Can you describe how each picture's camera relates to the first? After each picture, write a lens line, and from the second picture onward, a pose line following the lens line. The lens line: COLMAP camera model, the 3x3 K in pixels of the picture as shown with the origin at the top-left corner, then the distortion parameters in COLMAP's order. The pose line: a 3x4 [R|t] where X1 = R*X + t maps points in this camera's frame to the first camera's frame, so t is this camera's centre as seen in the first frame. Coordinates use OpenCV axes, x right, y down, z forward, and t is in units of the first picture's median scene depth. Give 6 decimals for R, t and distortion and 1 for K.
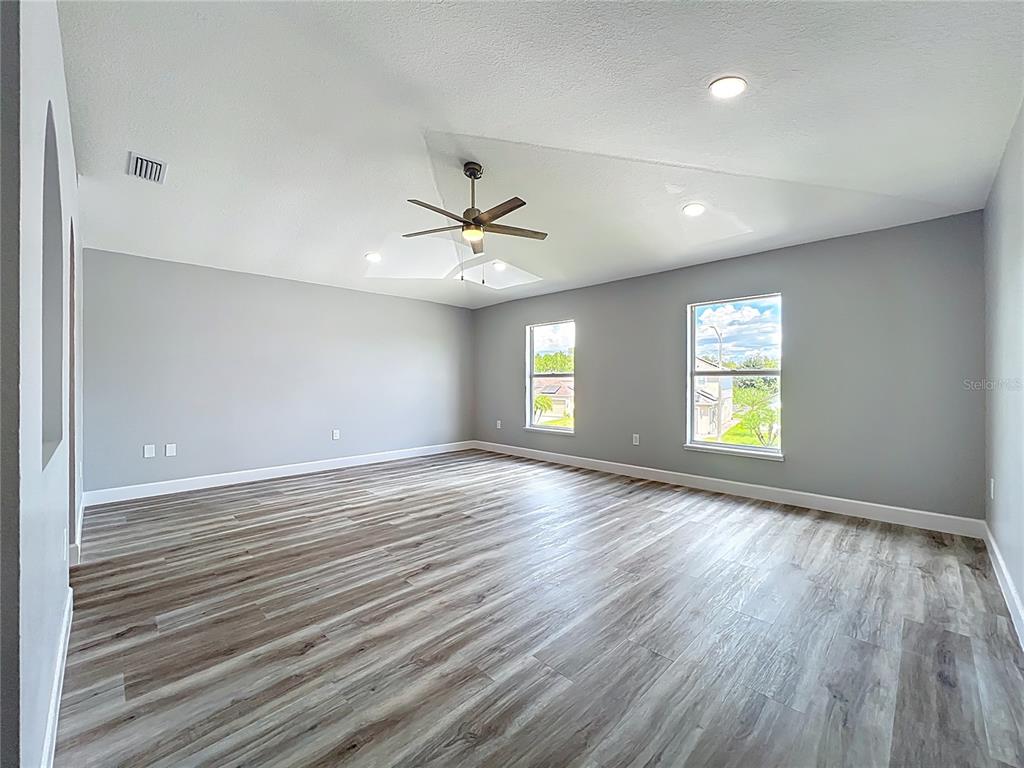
lens RADIAL K [[416.9, 0, 510.2], [0, 416.9, 381.3], [0, 0, 1]] dist [0.000746, 0.000225]
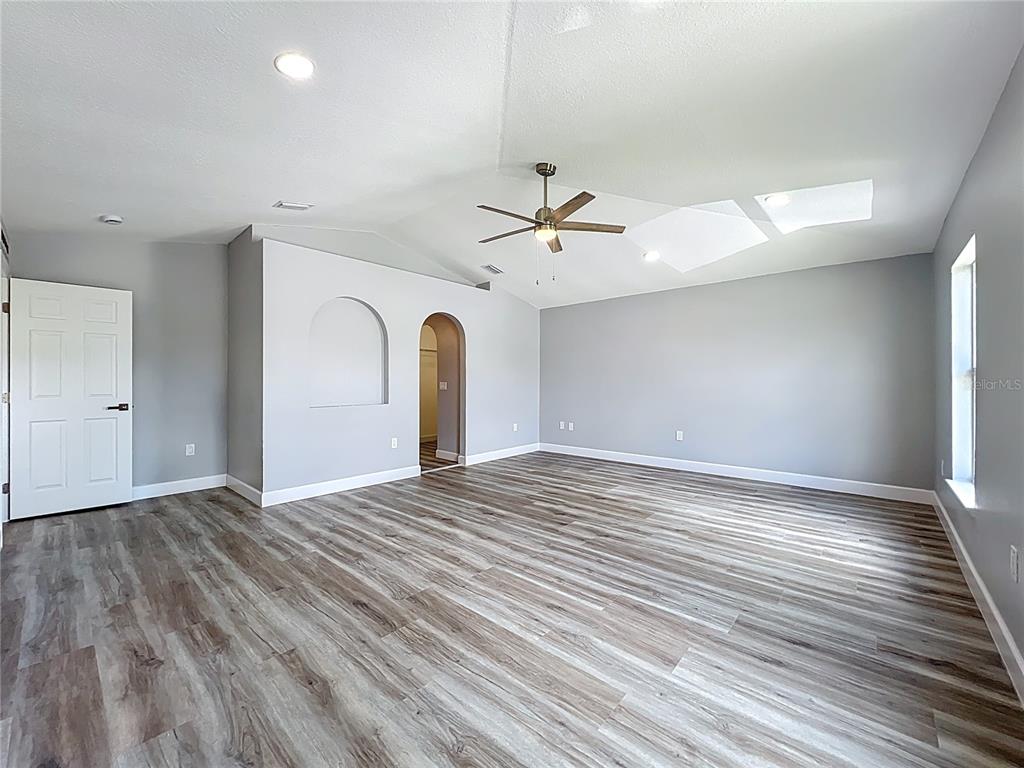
lens RADIAL K [[410.0, 0, 507.5], [0, 410.0, 381.8], [0, 0, 1]] dist [0.001305, 0.000371]
pose [[0.056537, -0.000017, -0.998400, 0.883718], [0.000648, 1.000000, 0.000020, -0.003792], [0.998400, -0.000648, 0.056537, 0.861177]]
